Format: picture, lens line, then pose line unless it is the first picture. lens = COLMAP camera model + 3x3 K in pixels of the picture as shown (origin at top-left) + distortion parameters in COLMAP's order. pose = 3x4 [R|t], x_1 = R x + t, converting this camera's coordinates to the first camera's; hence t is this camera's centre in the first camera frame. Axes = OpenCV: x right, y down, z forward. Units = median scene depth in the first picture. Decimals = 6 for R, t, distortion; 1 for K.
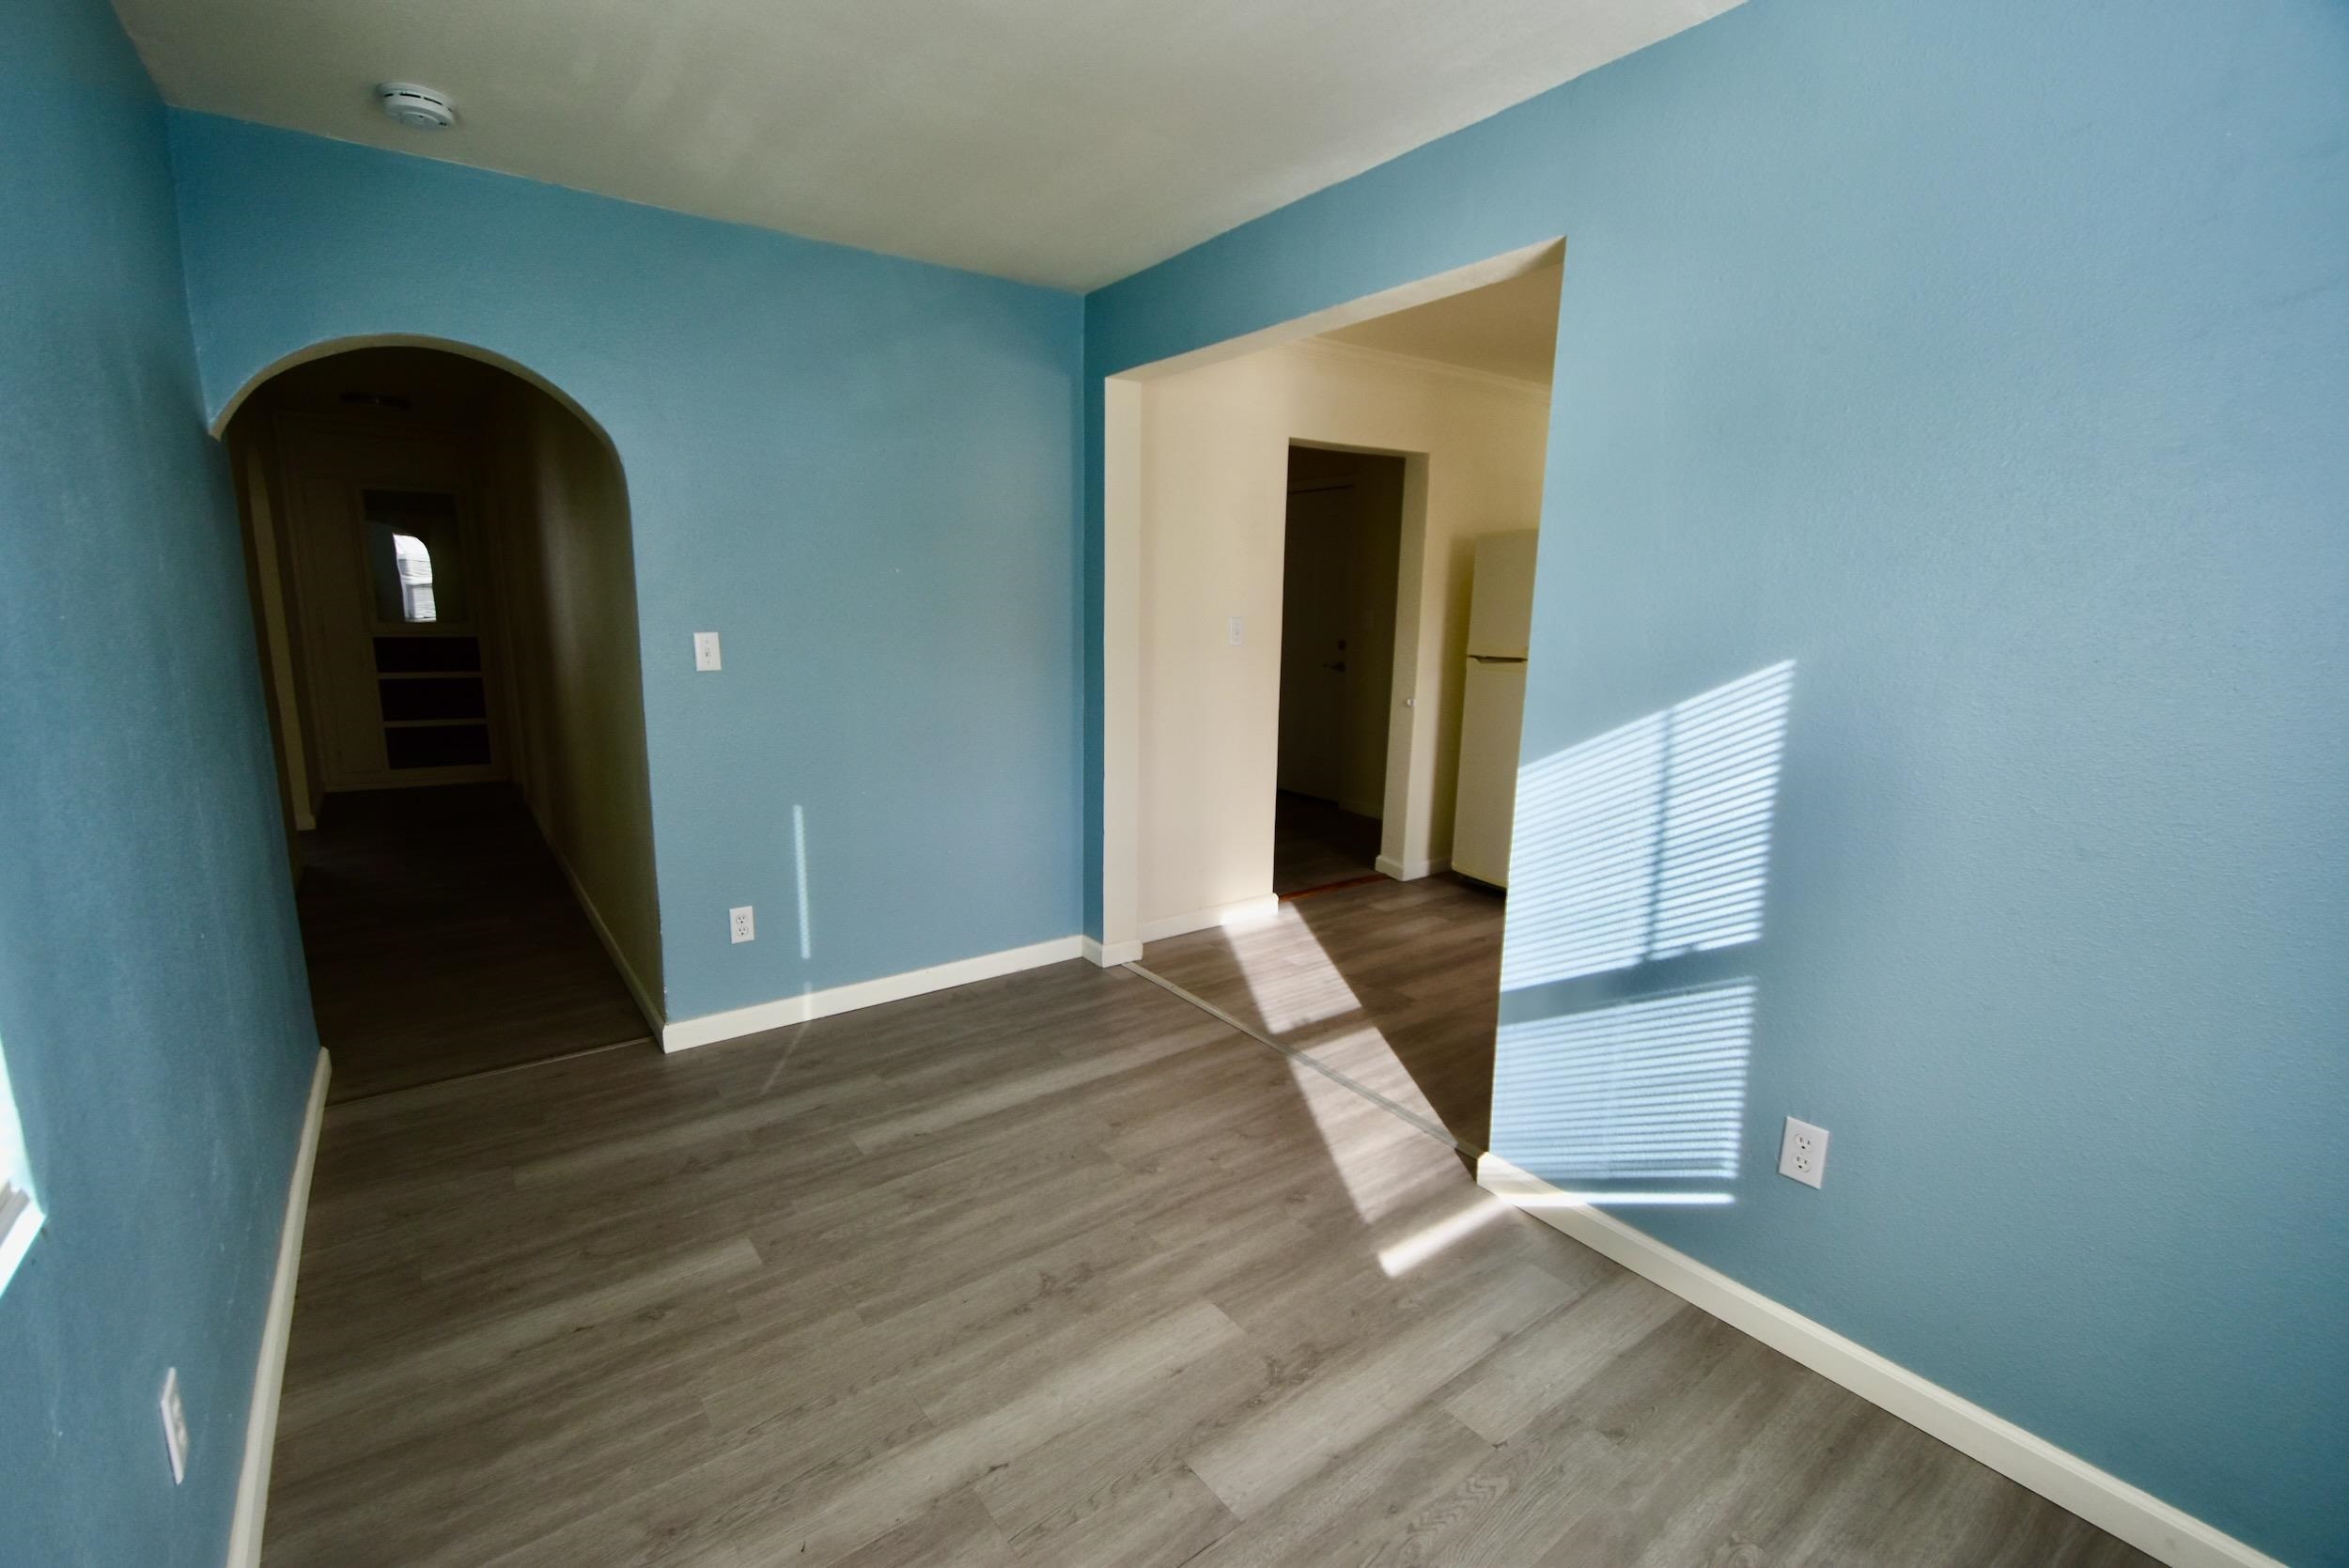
lens RADIAL K [[1026.6, 0, 1177.7], [0, 1026.6, 789.6], [0, 0, 1]] dist [0.009088, -0.007282]
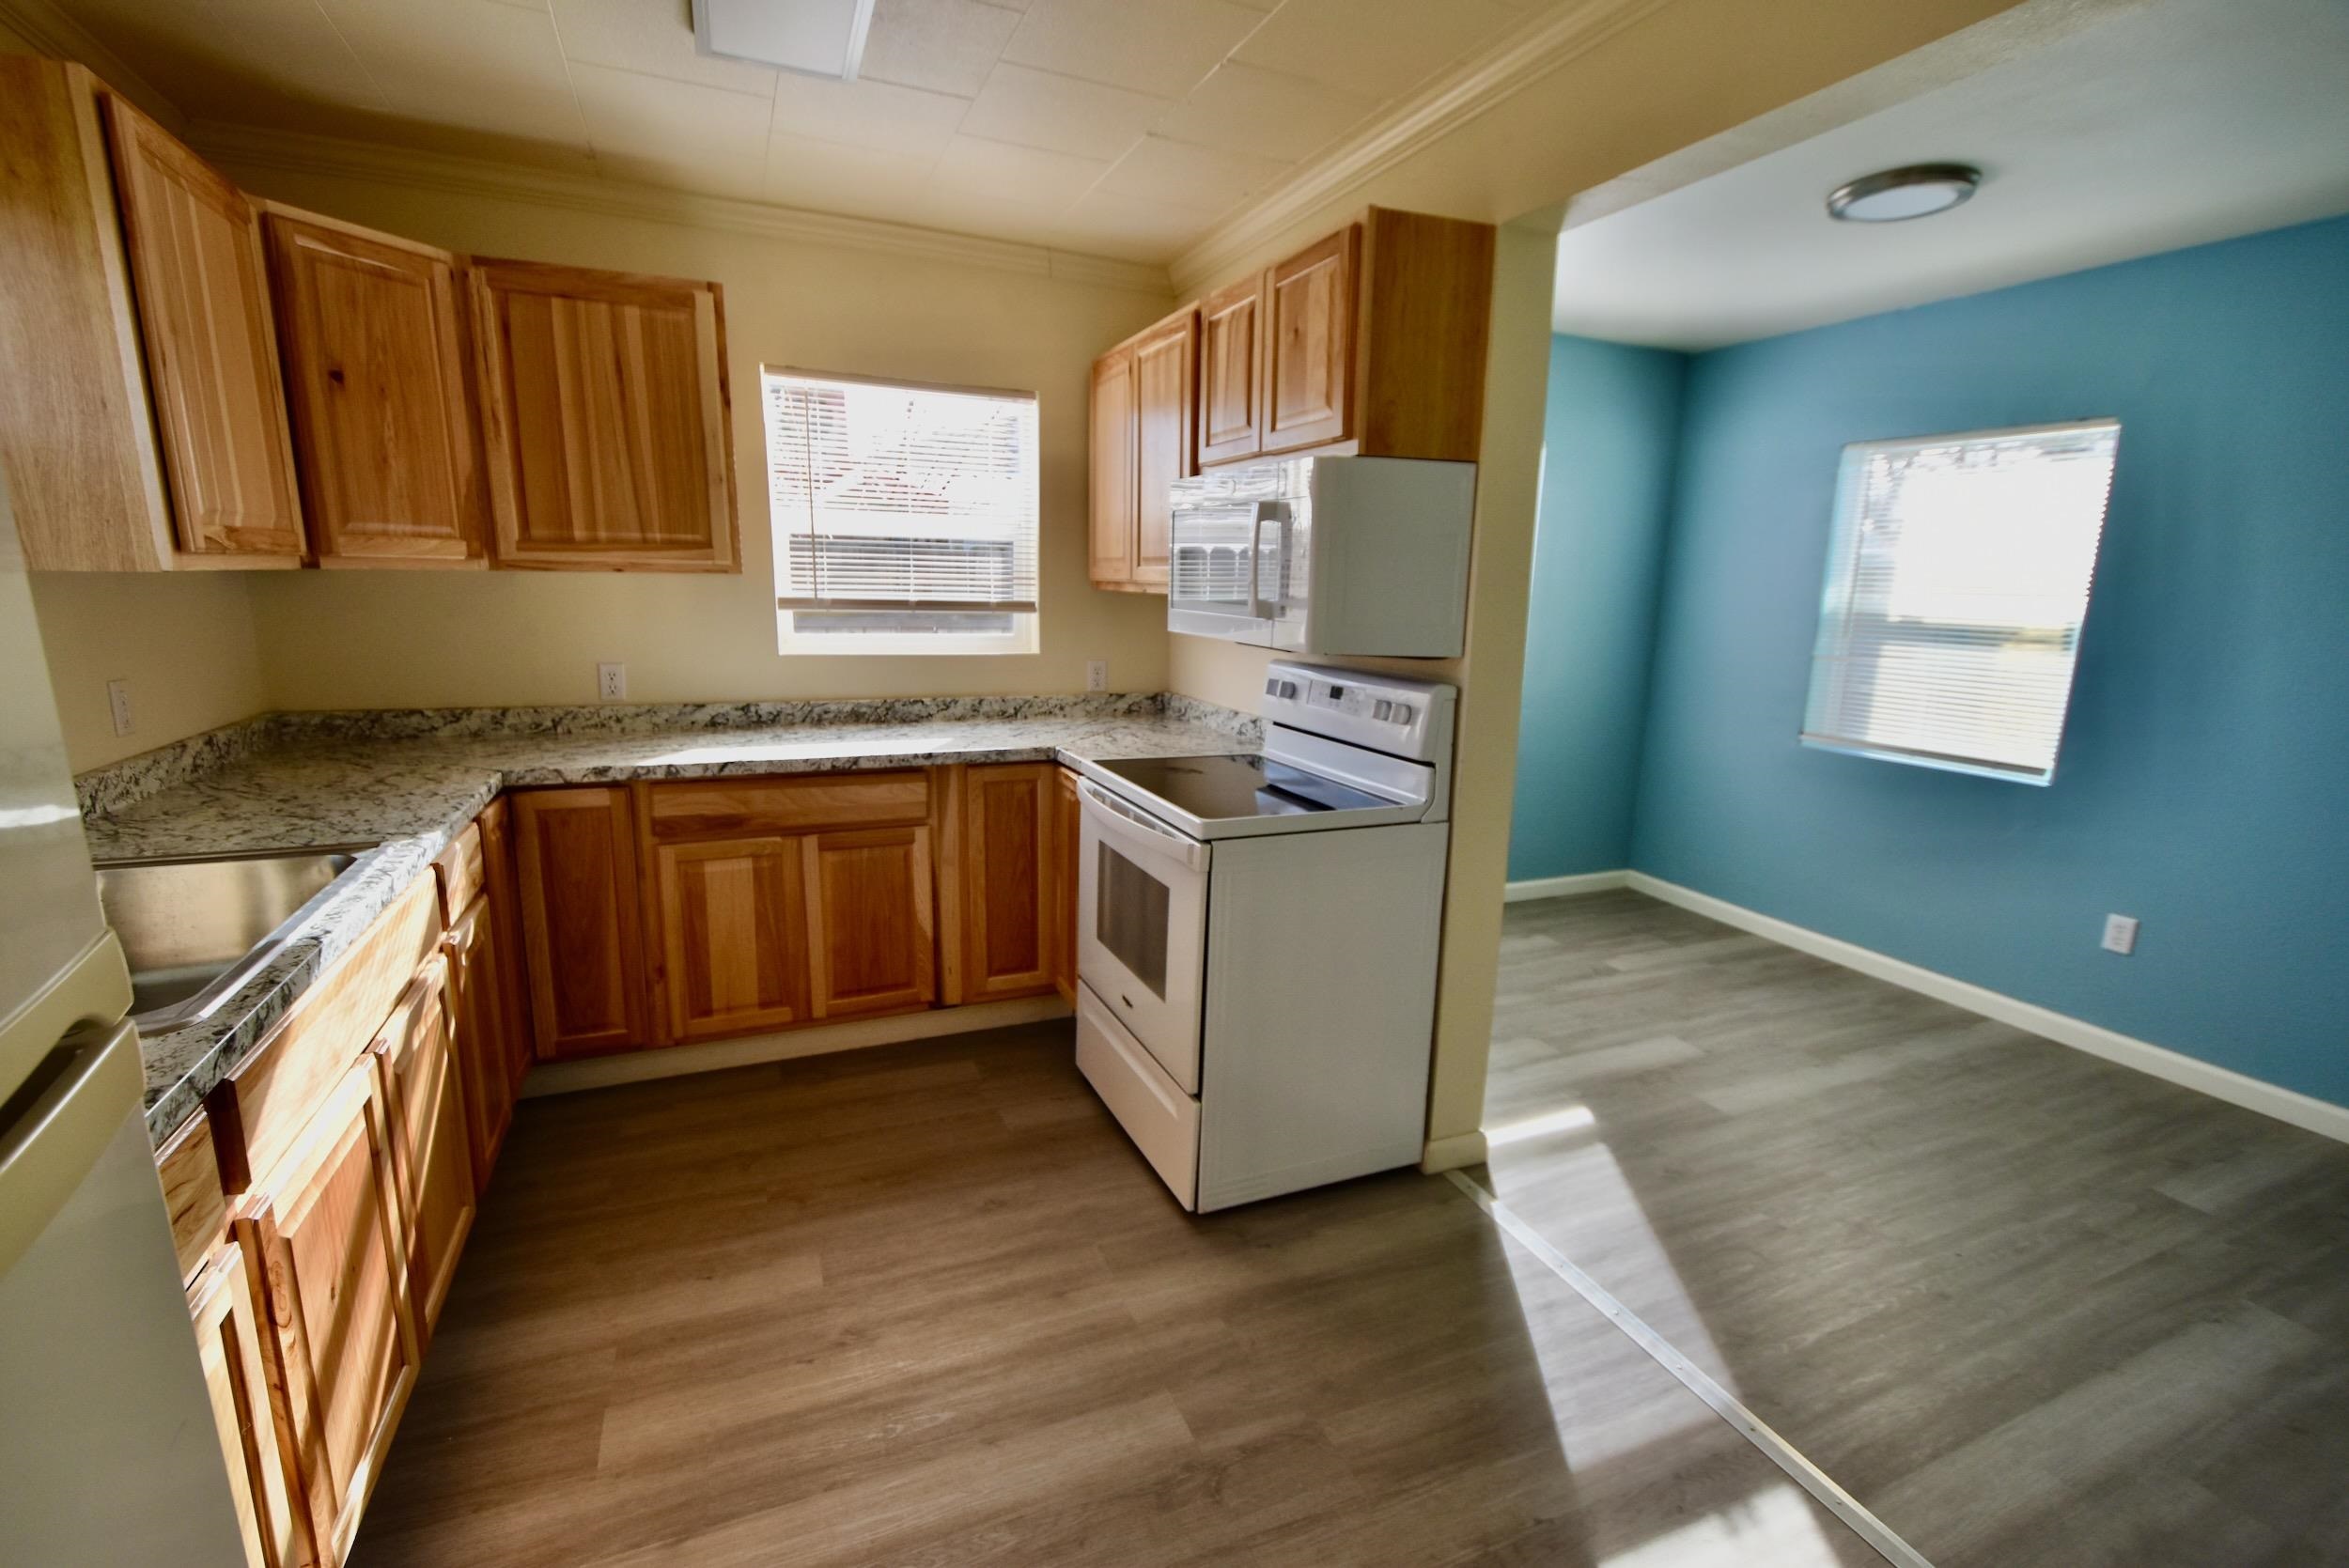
lens RADIAL K [[1026.6, 0, 1167.4], [0, 1026.6, 789.6], [0, 0, 1]] dist [0.009088, -0.007282]
pose [[-0.972559, -0.079660, 0.218593, 0.388171], [0.009483, 0.925202, 0.379356, -0.344186], [-0.232463, 0.371019, -0.899059, 1.776738]]
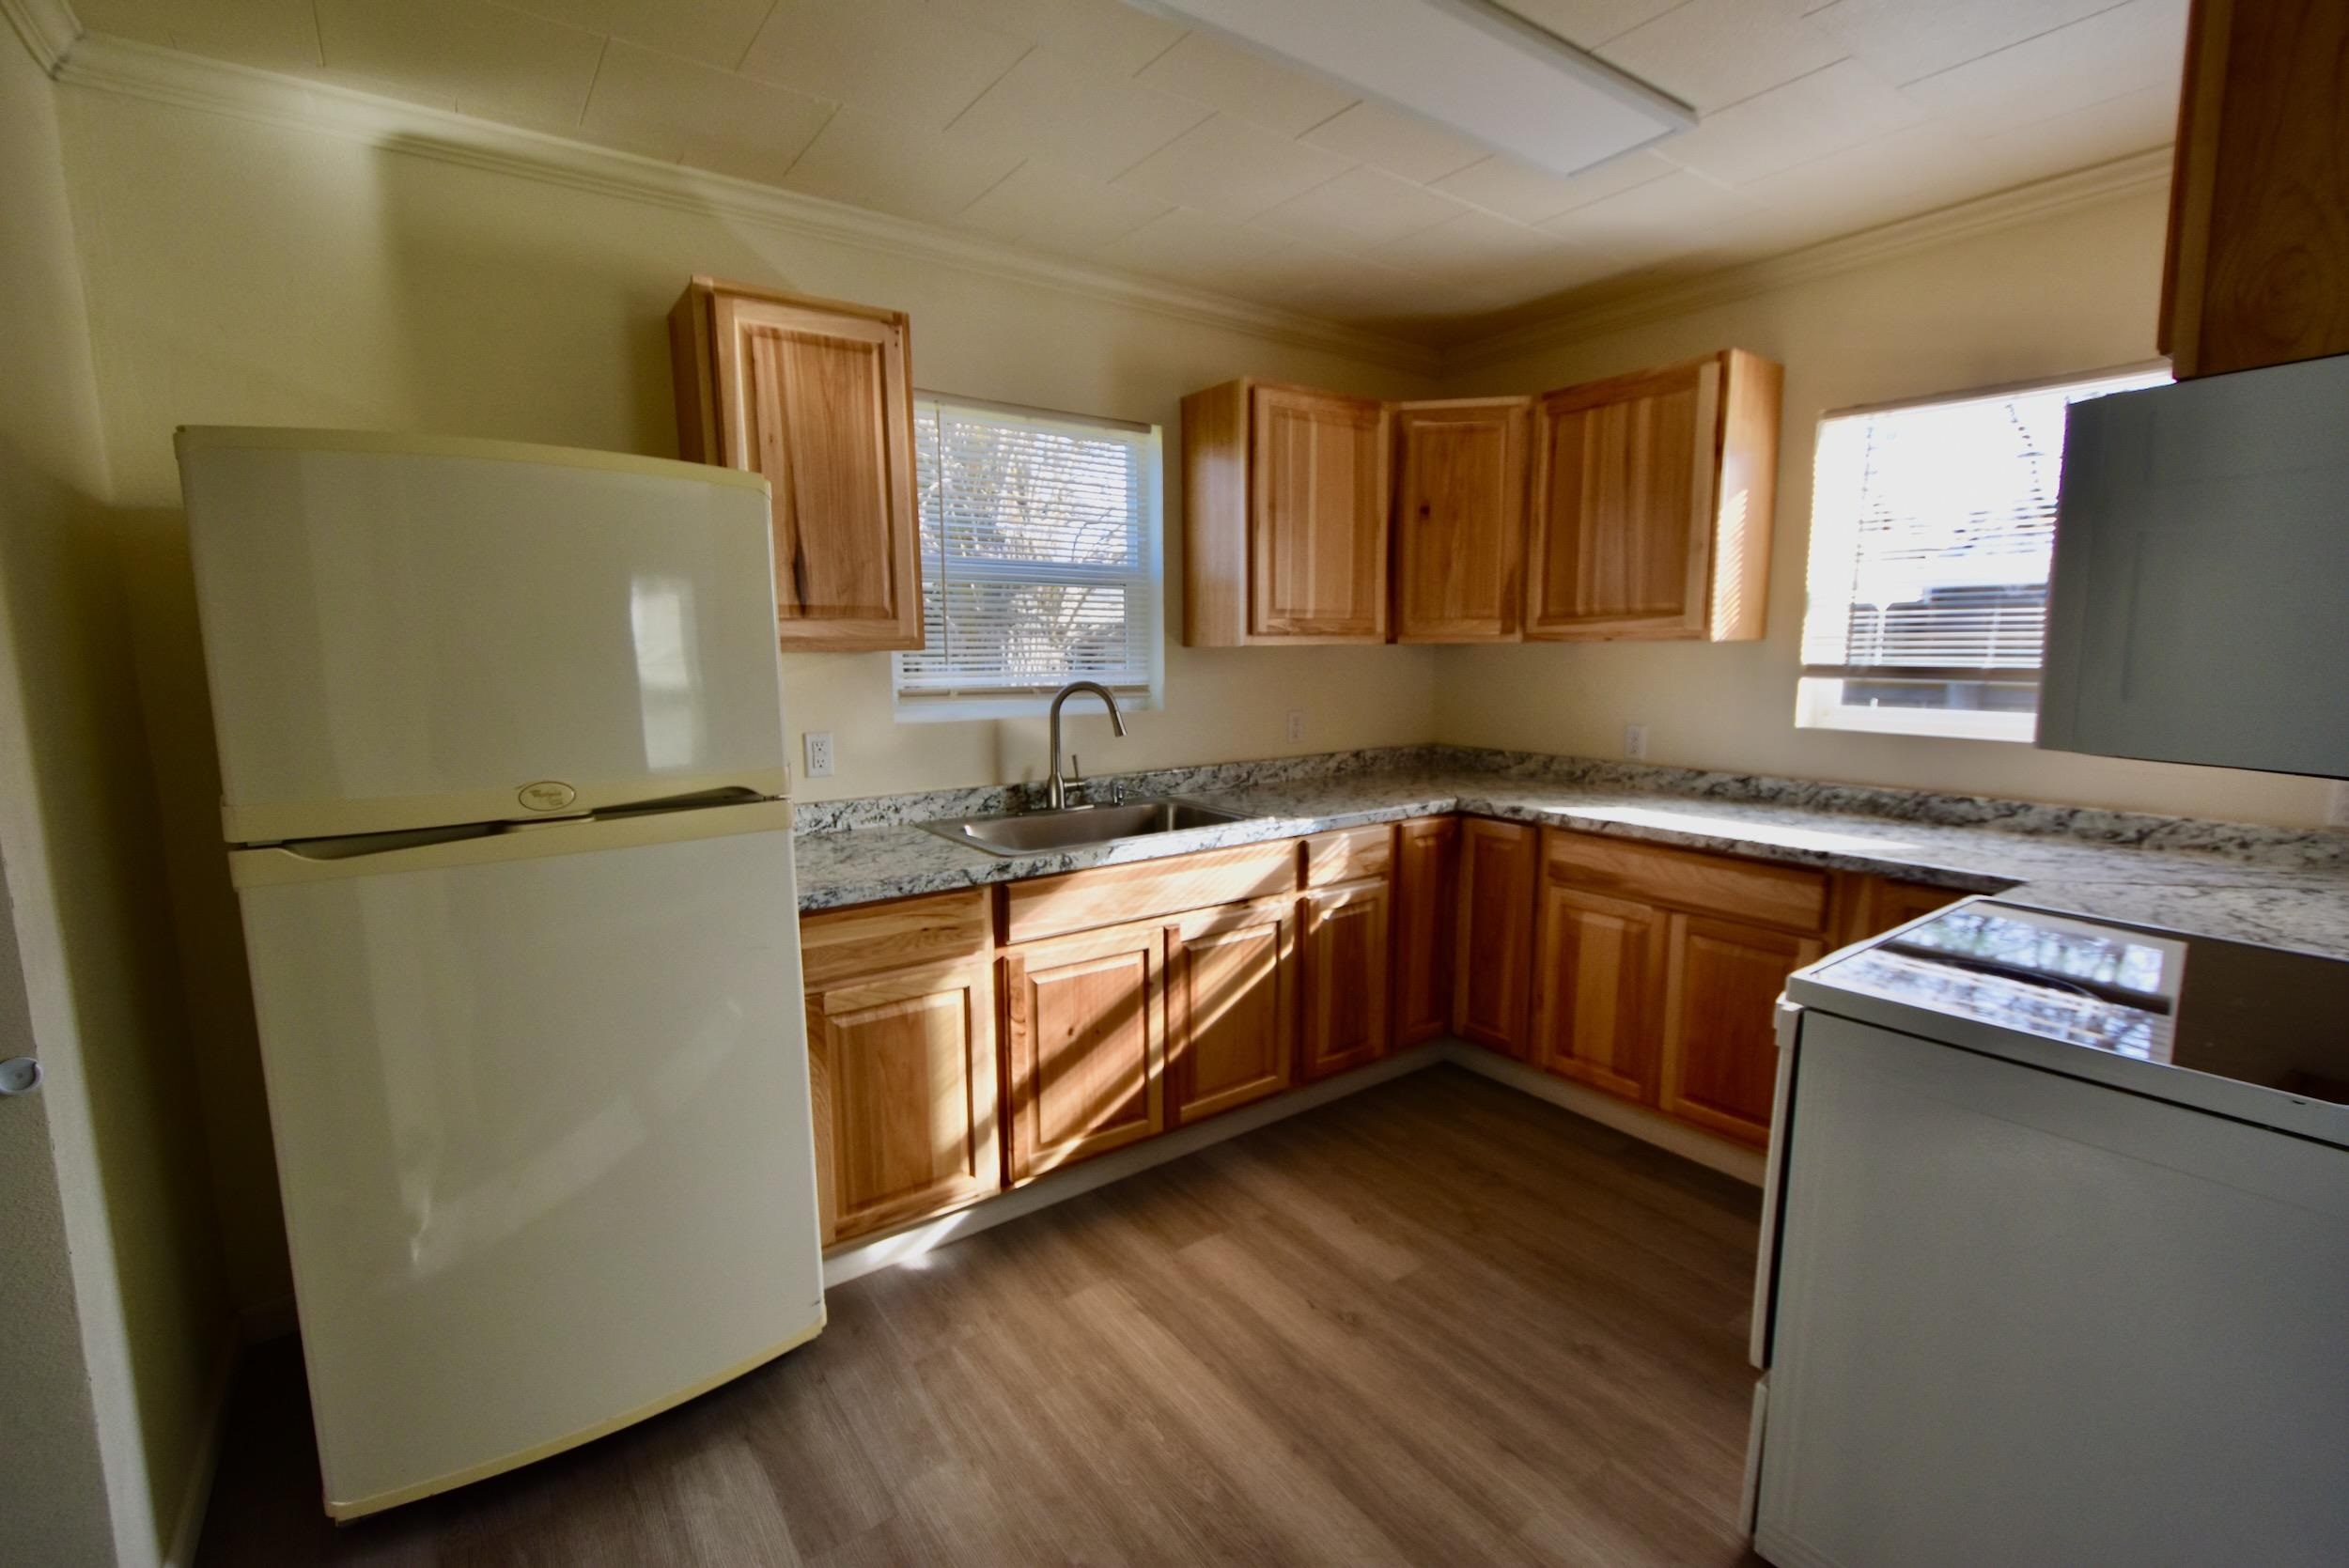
lens RADIAL K [[1026.6, 0, 1159.7], [0, 1026.6, 787.9], [0, 0, 1]] dist [0.009088, -0.007282]
pose [[0.019905, -0.152040, 0.988174, -0.011048], [0.193581, 0.970252, 0.145383, -0.259199], [-0.980882, 0.188398, 0.048745, 1.335868]]
